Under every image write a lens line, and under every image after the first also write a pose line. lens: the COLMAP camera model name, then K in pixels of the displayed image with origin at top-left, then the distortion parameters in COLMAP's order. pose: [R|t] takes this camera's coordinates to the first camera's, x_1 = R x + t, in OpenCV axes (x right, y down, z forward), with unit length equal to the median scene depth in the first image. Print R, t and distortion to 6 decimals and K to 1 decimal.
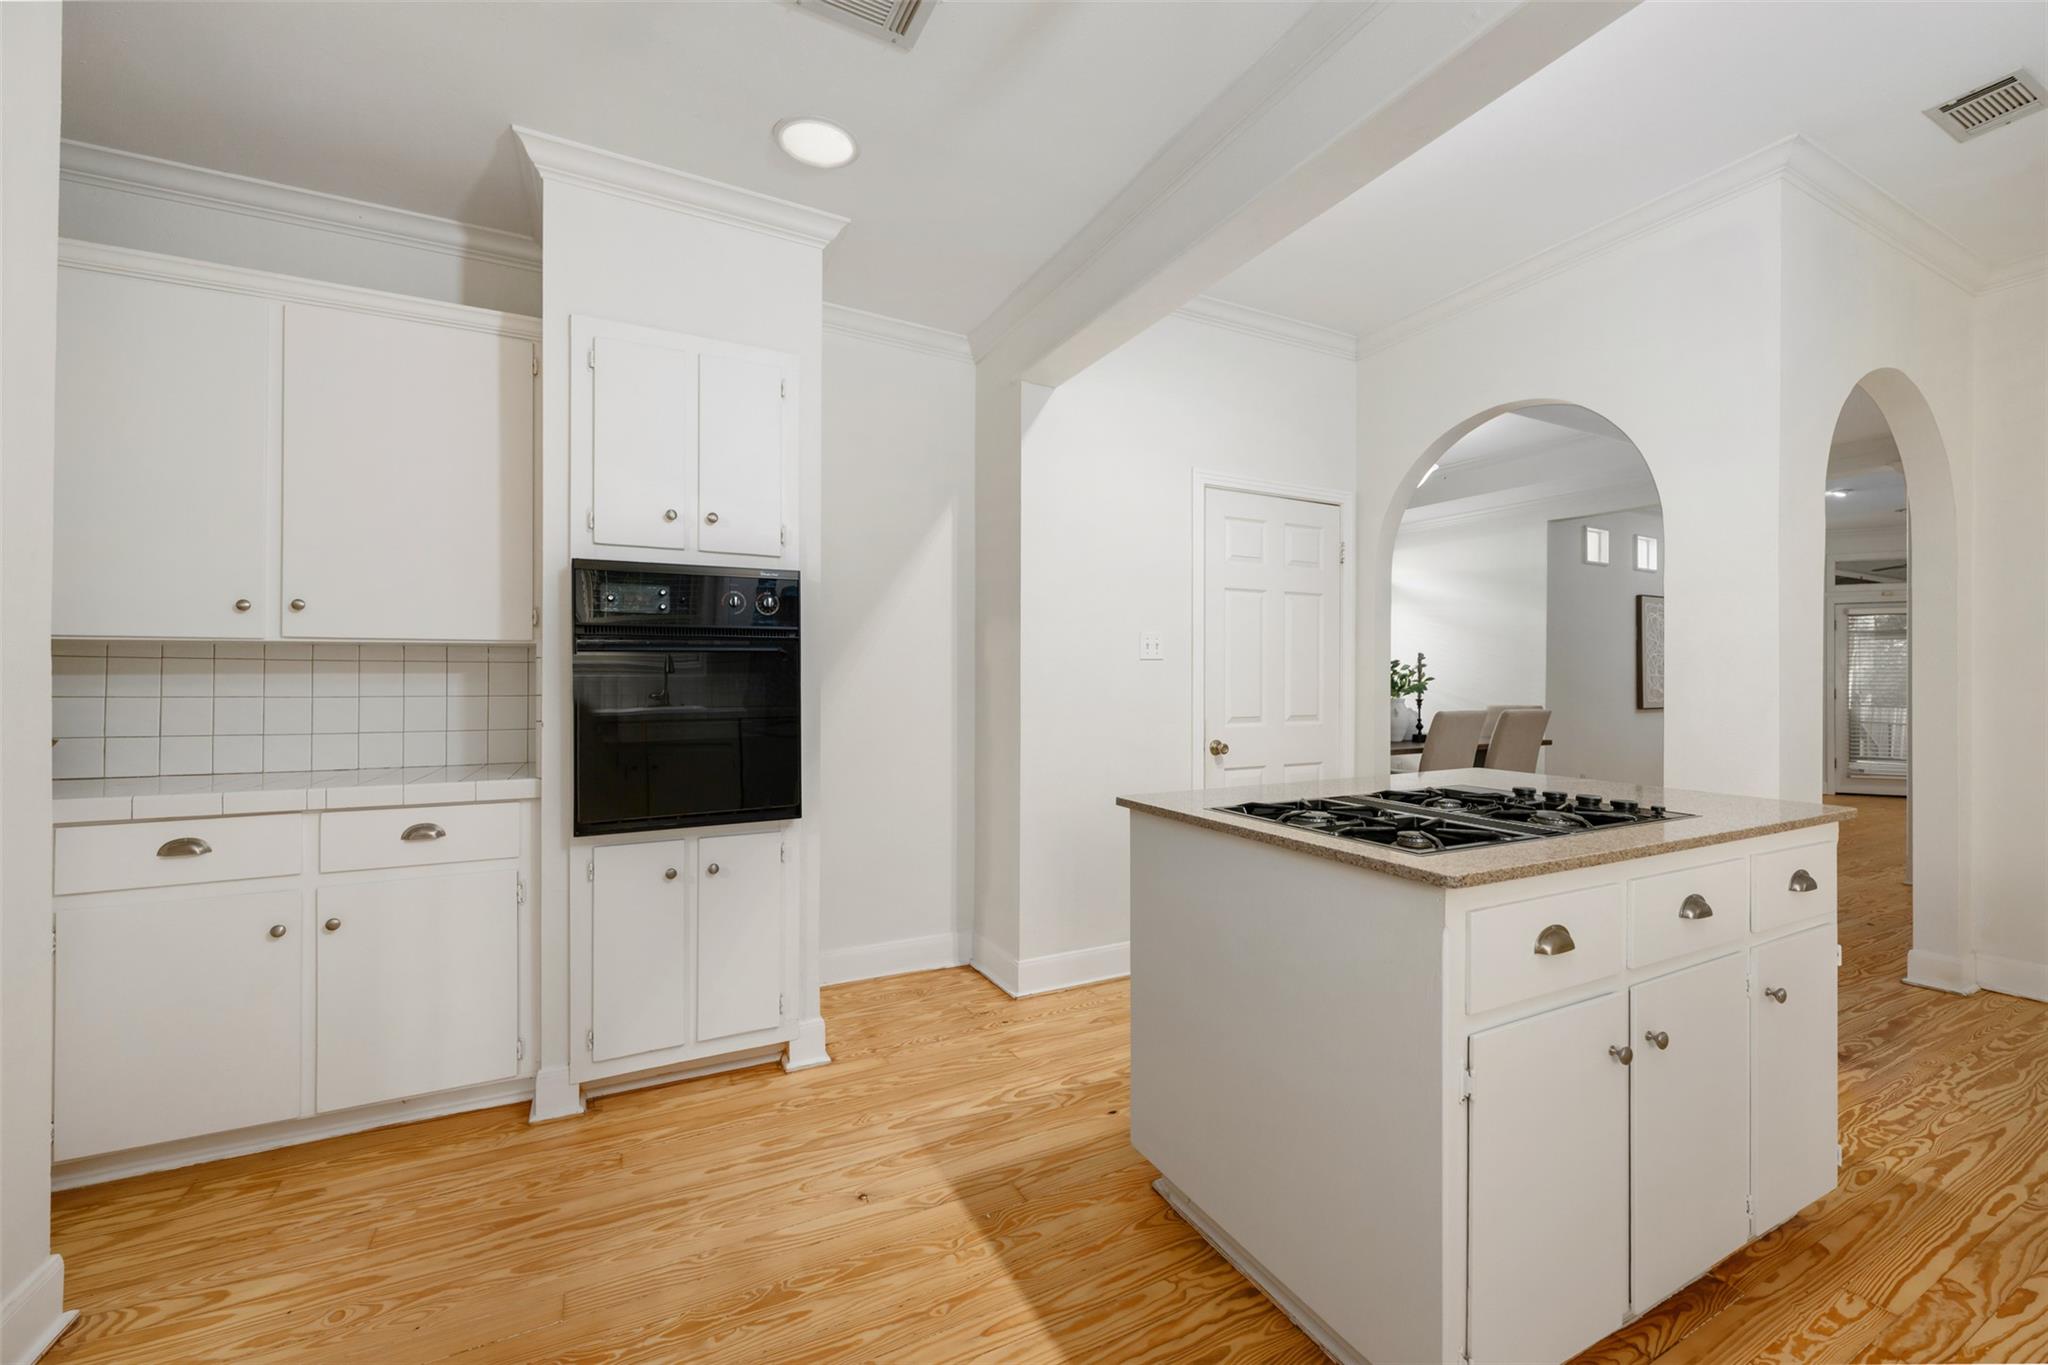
lens RADIAL K [[814.0, 0, 1025.7], [0, 814.0, 671.2], [0, 0, 1]] dist [-0.000730, 0.000031]
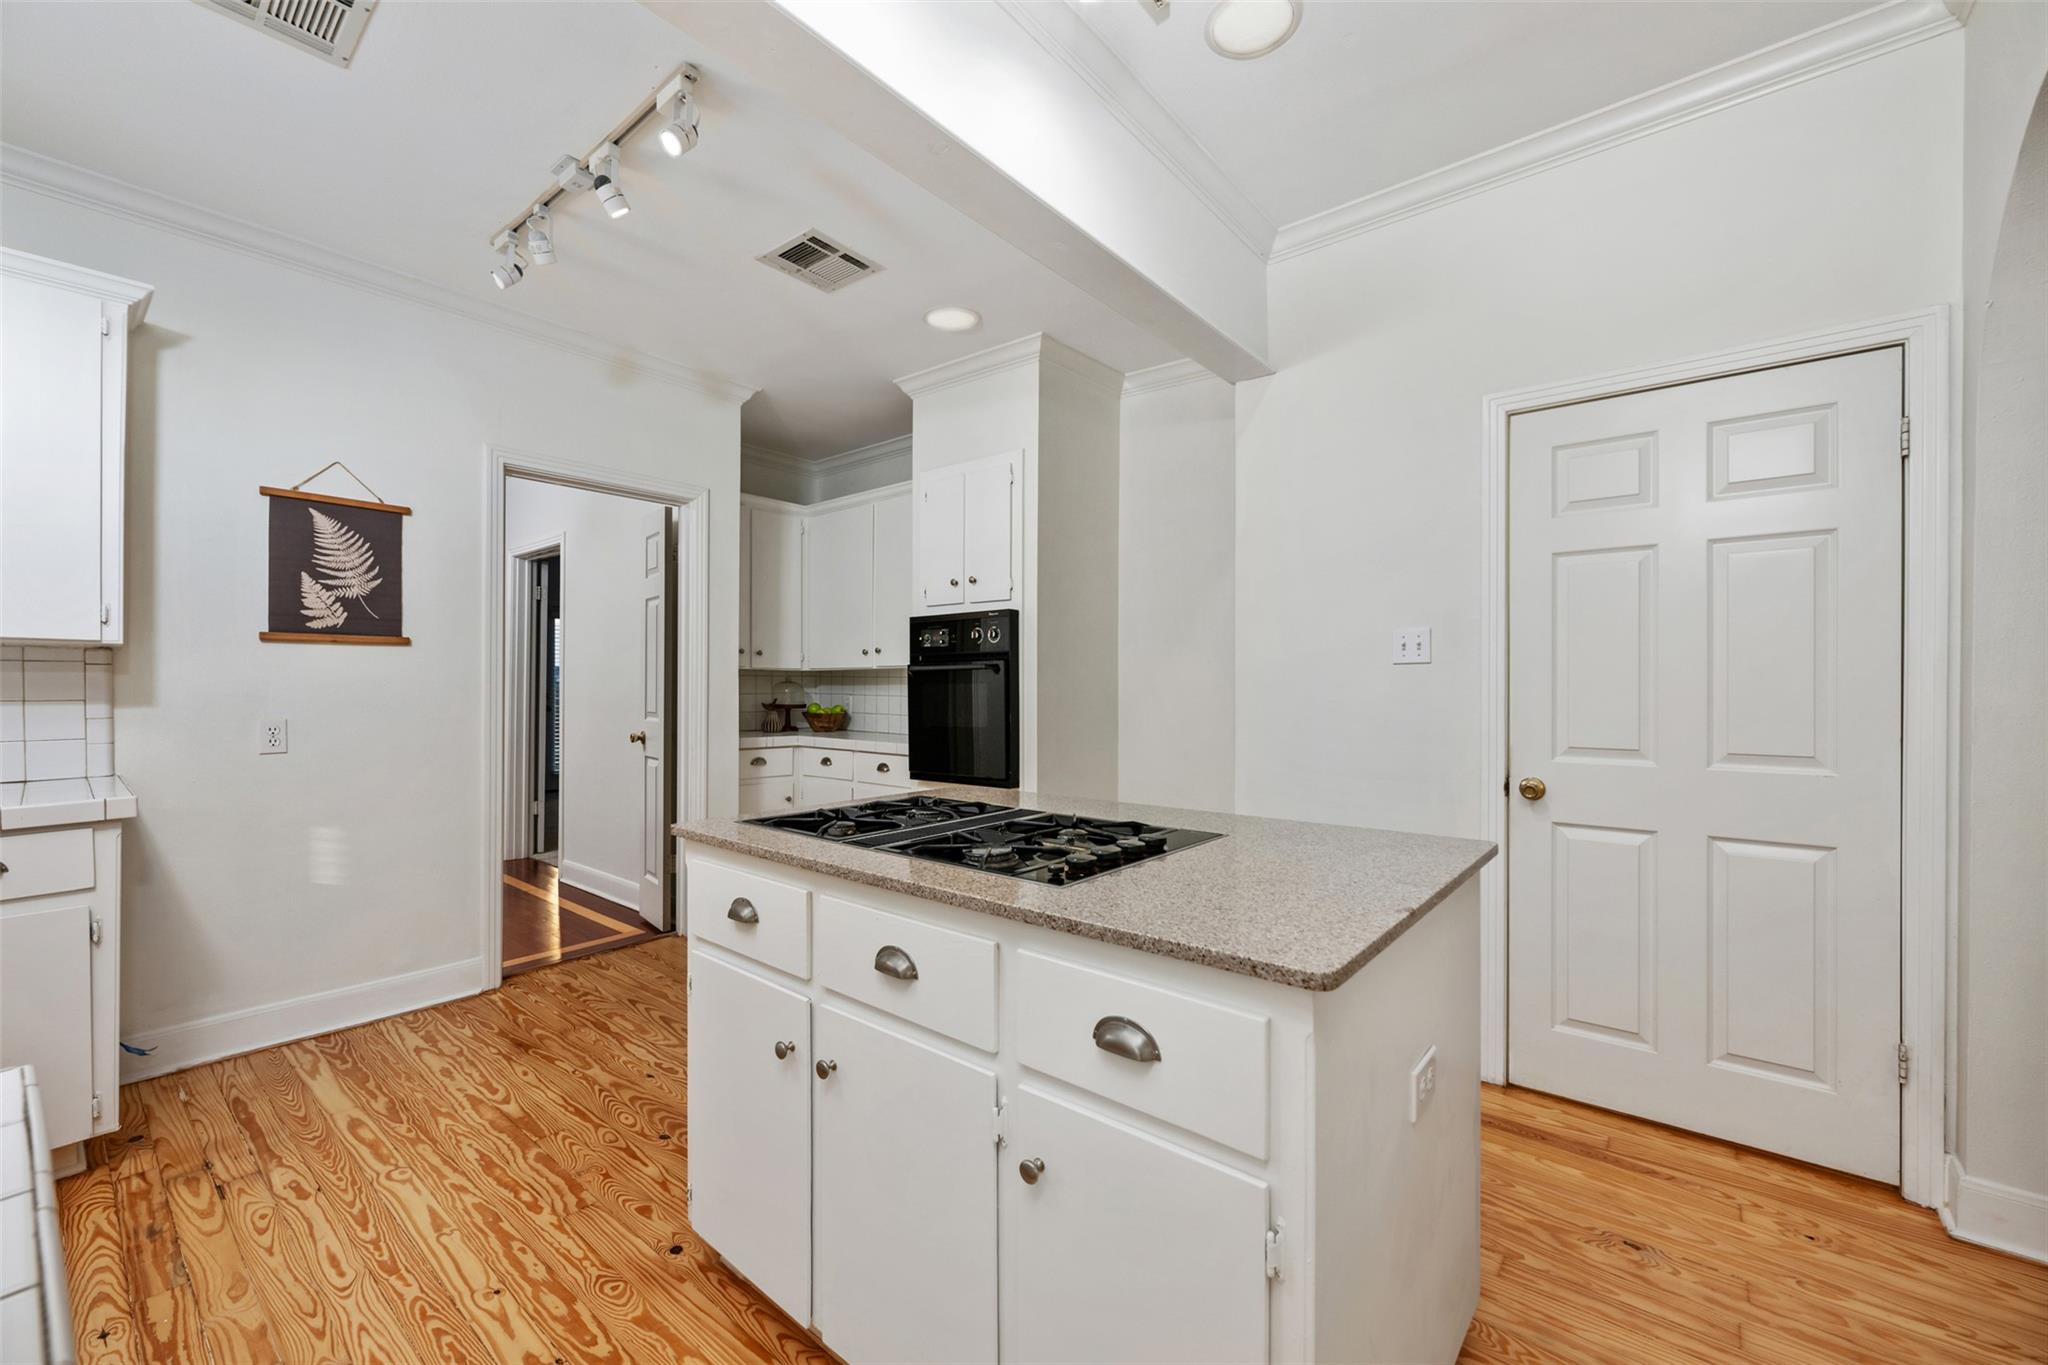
lens RADIAL K [[810.2, 0, 1024.0], [0, 810.2, 682.5], [0, 0, 1]] dist [-0.001826, -0.000317]
pose [[0.396854, -0.003709, -0.917874, 1.165657], [0.006995, 0.999975, -0.001016, 0.003142], [0.917855, -0.006017, 0.396870, 0.564883]]
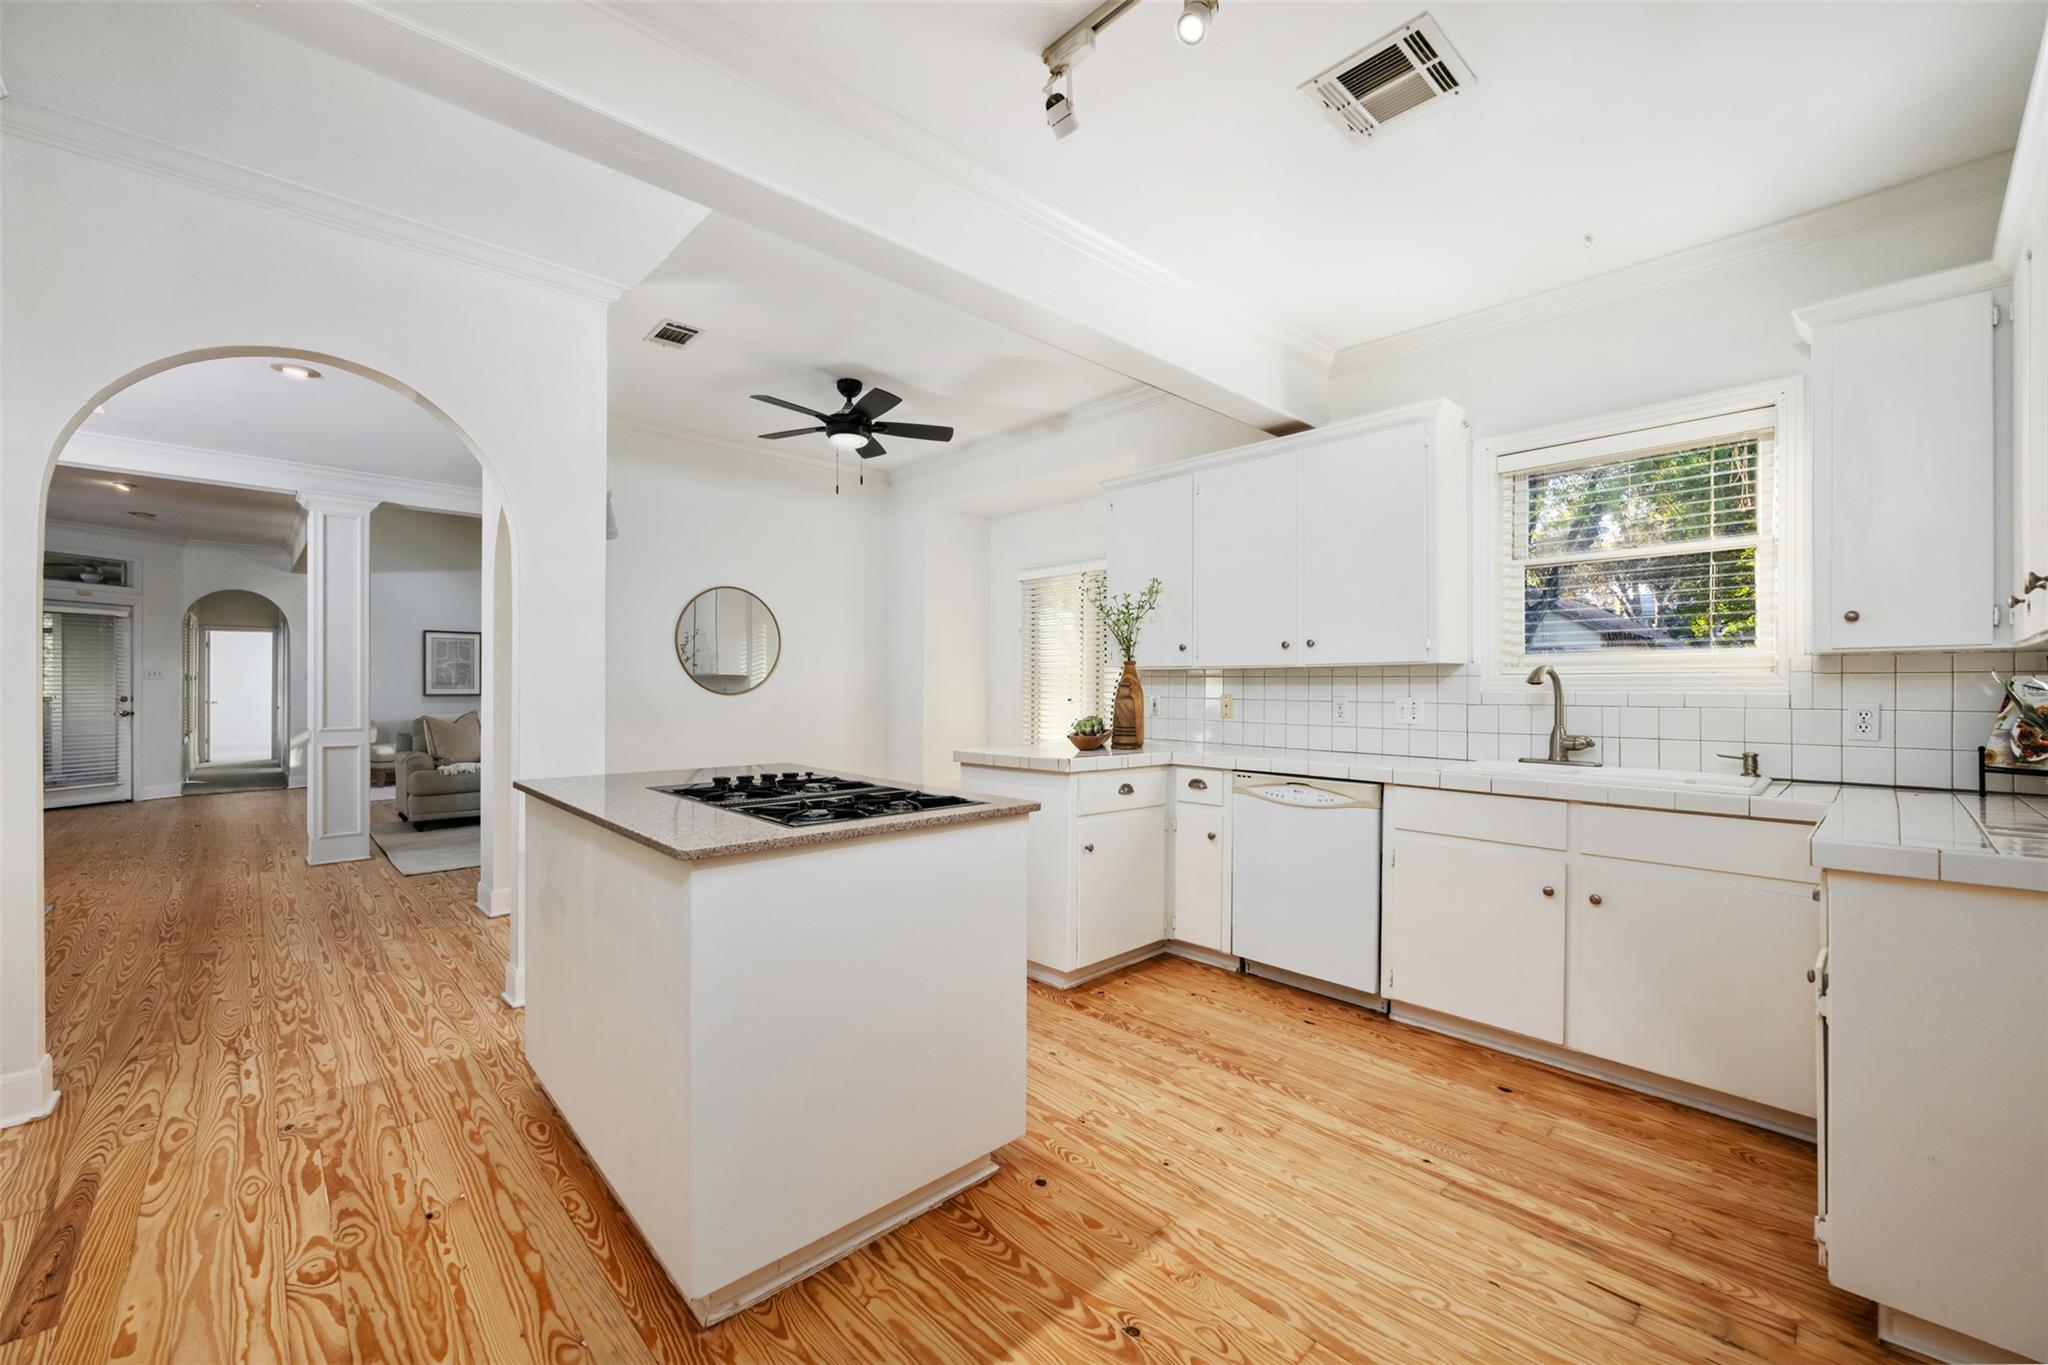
lens RADIAL K [[810.2, 0, 1024.0], [0, 810.2, 682.5], [0, 0, 1]] dist [-0.001826, -0.000317]
pose [[-0.285483, -0.002320, 0.958381, -0.632284], [-0.012619, 0.999919, -0.001339, -0.001924], [-0.958301, -0.012477, -0.285490, 0.859648]]
